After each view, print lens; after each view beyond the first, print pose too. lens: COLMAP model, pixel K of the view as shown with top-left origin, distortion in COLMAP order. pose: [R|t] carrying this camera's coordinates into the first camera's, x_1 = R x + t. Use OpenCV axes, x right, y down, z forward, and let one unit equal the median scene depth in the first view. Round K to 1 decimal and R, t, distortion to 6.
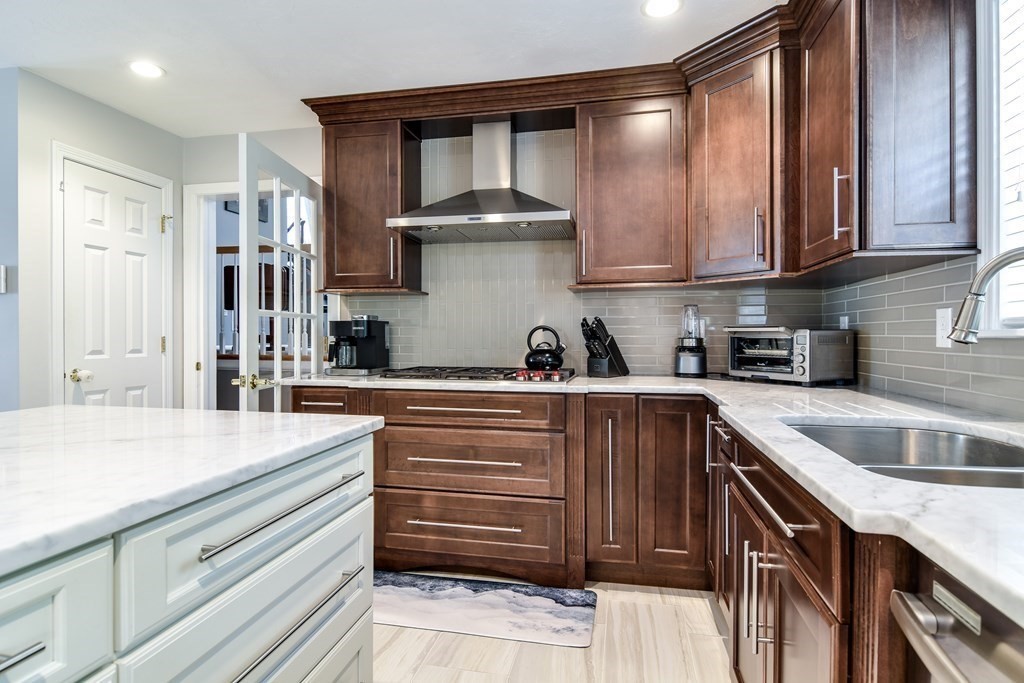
lens RADIAL K [[555.0, 0, 508.5], [0, 555.0, 335.0], [0, 0, 1]] dist [0.001726, 0.000380]
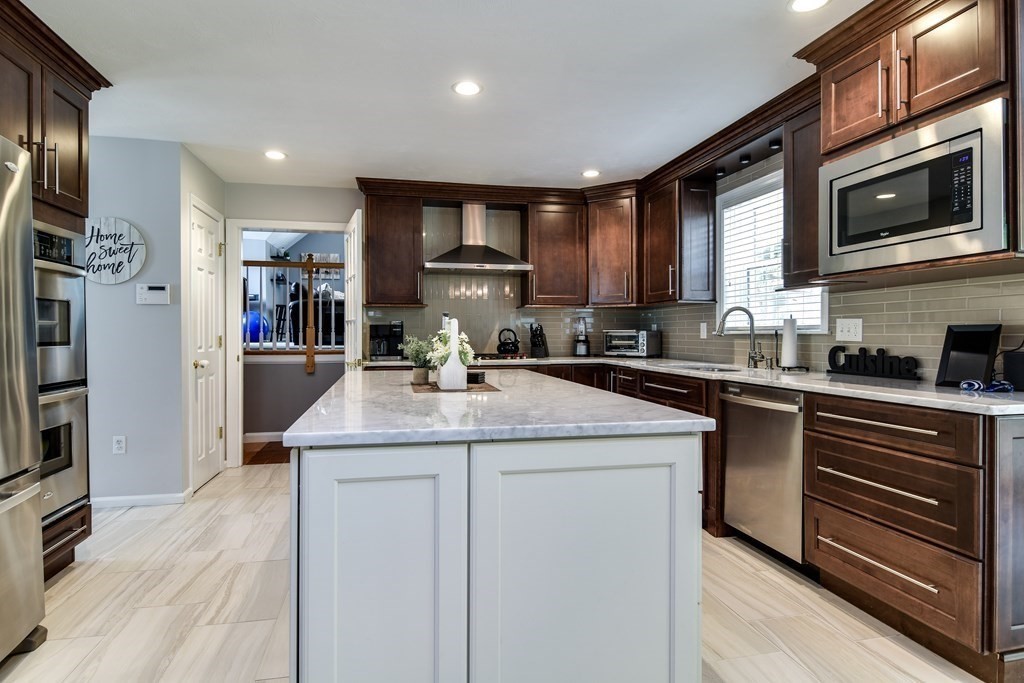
lens RADIAL K [[555.0, 0, 508.5], [0, 555.0, 335.0], [0, 0, 1]] dist [0.001726, 0.000380]
pose [[0.909843, -0.002099, 0.414948, -0.745250], [0.001611, 0.999998, 0.001525, 0.001316], [-0.414950, -0.000719, 0.909844, -0.645198]]
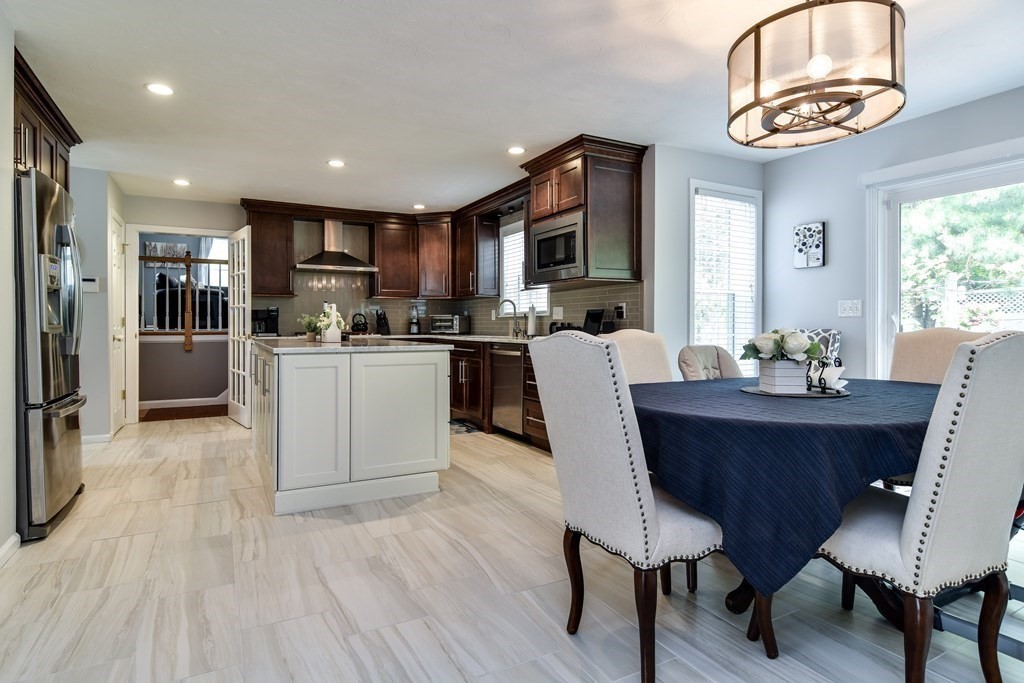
lens RADIAL K [[573.4, 0, 508.7], [0, 573.4, 328.1], [0, 0, 1]] dist [0.003222, -0.009478]
pose [[0.769002, -0.002797, 0.639240, -1.158556], [0.000982, 0.999994, 0.003193, 0.044827], [-0.639245, -0.001828, 0.769001, -1.468870]]
